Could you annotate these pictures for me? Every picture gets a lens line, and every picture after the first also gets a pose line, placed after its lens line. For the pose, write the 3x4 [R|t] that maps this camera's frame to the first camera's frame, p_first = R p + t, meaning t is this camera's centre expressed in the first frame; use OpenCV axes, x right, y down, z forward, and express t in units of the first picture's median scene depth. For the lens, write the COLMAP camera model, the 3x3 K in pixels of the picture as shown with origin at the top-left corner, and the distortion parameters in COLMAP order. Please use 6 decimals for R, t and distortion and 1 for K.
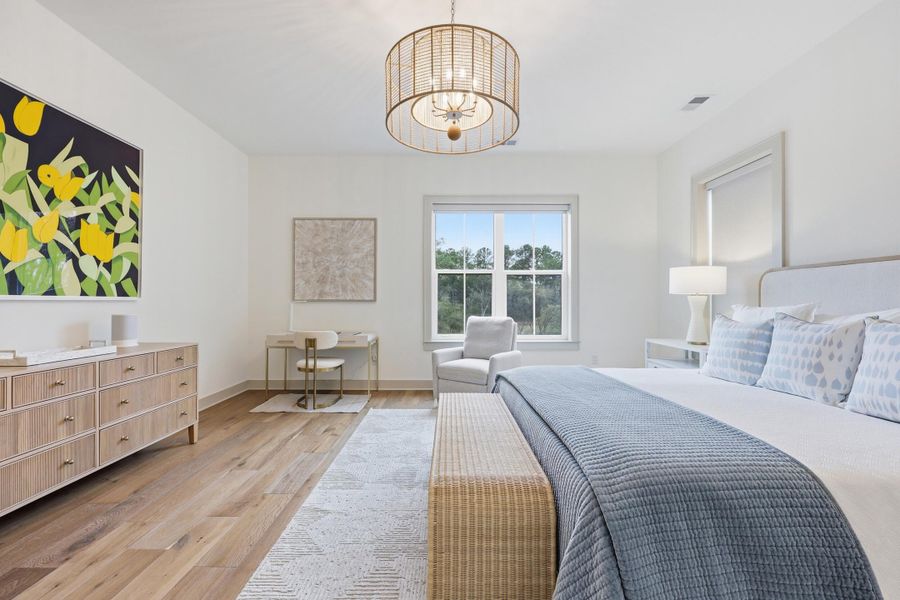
lens RADIAL K [[363.7, 0, 446.2], [0, 363.7, 299.0], [0, 0, 1]] dist [-0.000564, -0.000097]
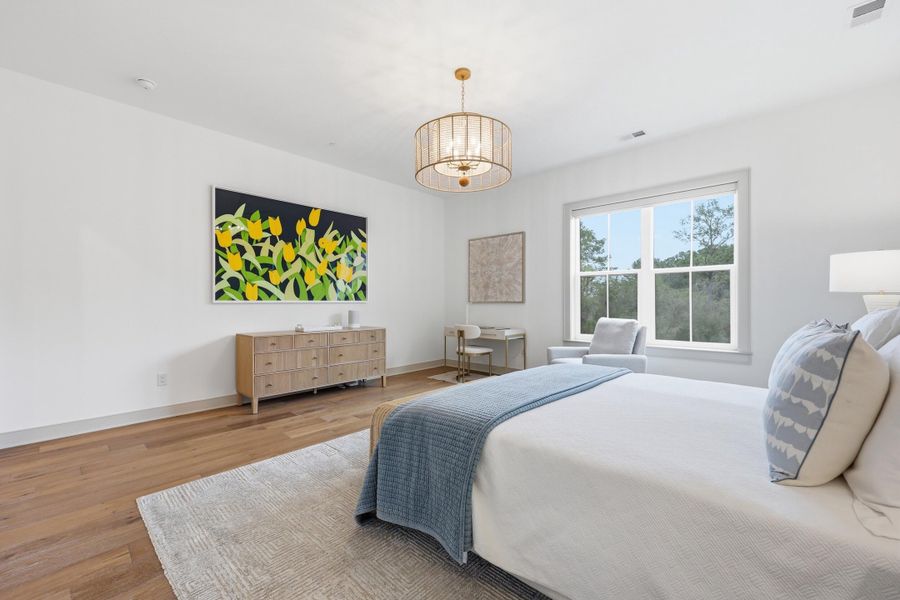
lens RADIAL K [[368.2, 0, 448.4], [0, 368.2, 302.0], [0, 0, 1]] dist [-0.001358, -0.000315]
pose [[0.734664, -0.001945, -0.678428, 0.700766], [0.006544, 0.999970, 0.004220, -0.003992], [0.678399, -0.007540, 0.734655, -0.052288]]
